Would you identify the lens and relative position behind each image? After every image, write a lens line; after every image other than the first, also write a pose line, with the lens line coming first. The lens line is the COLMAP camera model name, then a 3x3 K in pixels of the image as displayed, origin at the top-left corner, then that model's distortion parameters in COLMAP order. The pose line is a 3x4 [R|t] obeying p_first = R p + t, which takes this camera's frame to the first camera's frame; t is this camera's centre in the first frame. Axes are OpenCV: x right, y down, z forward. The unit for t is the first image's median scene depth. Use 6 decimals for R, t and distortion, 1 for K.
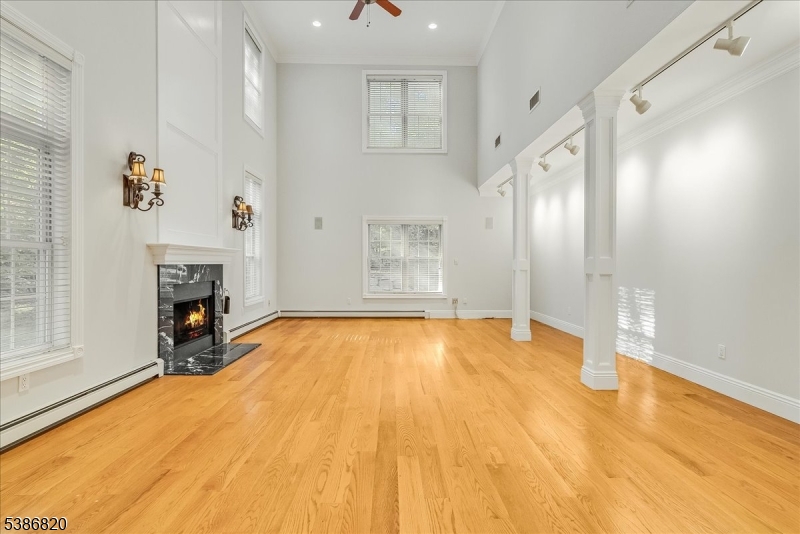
lens RADIAL K [[364.7, 0, 399.7], [0, 364.7, 264.7], [0, 0, 1]] dist [-0.014148, 0.003443]
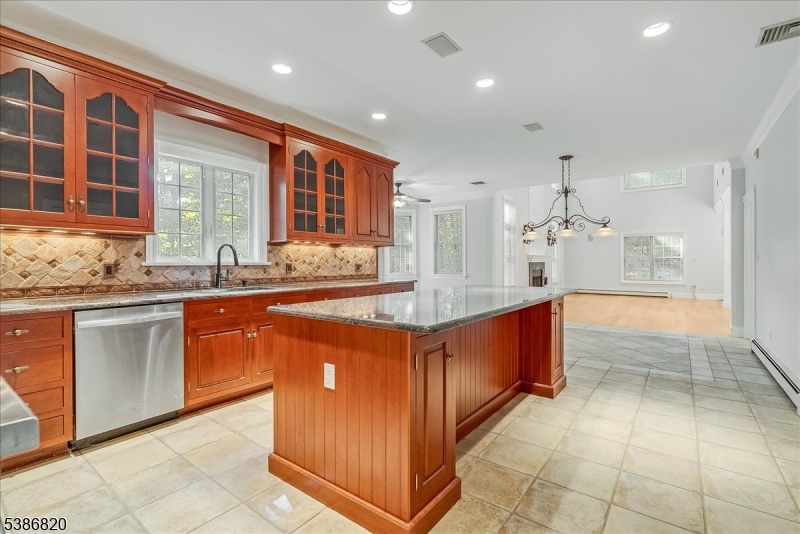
lens RADIAL K [[364.7, 0, 396.1], [0, 364.7, 267.2], [0, 0, 1]] dist [-0.014148, 0.003443]
pose [[0.776194, 0.000658, -0.630494, 0.226633], [0.001691, 0.999994, 0.003125, 0.022756], [0.630492, -0.003492, 0.776188, -1.410694]]
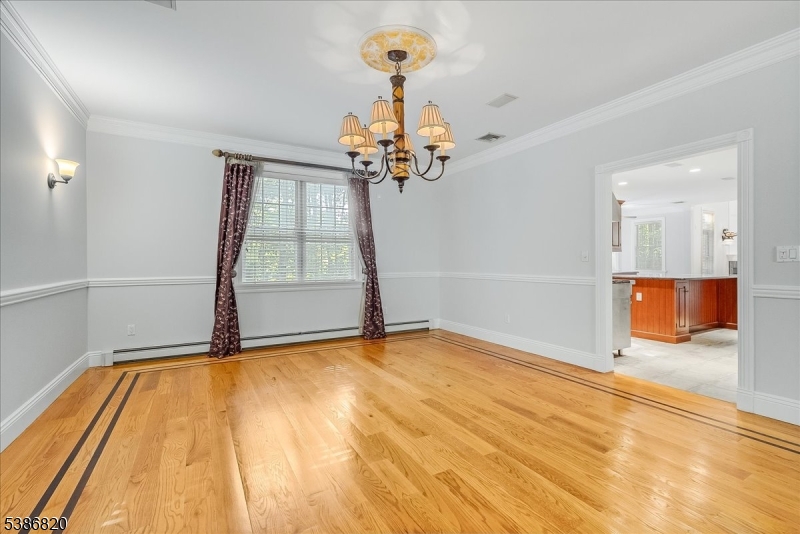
lens RADIAL K [[364.7, 0, 397.6], [0, 364.7, 265.9], [0, 0, 1]] dist [-0.014148, 0.003443]
pose [[0.468190, -0.003644, -0.883620, 0.633955], [-0.001807, 0.999985, -0.005081, 0.047564], [0.883626, 0.003976, 0.468177, -2.483172]]
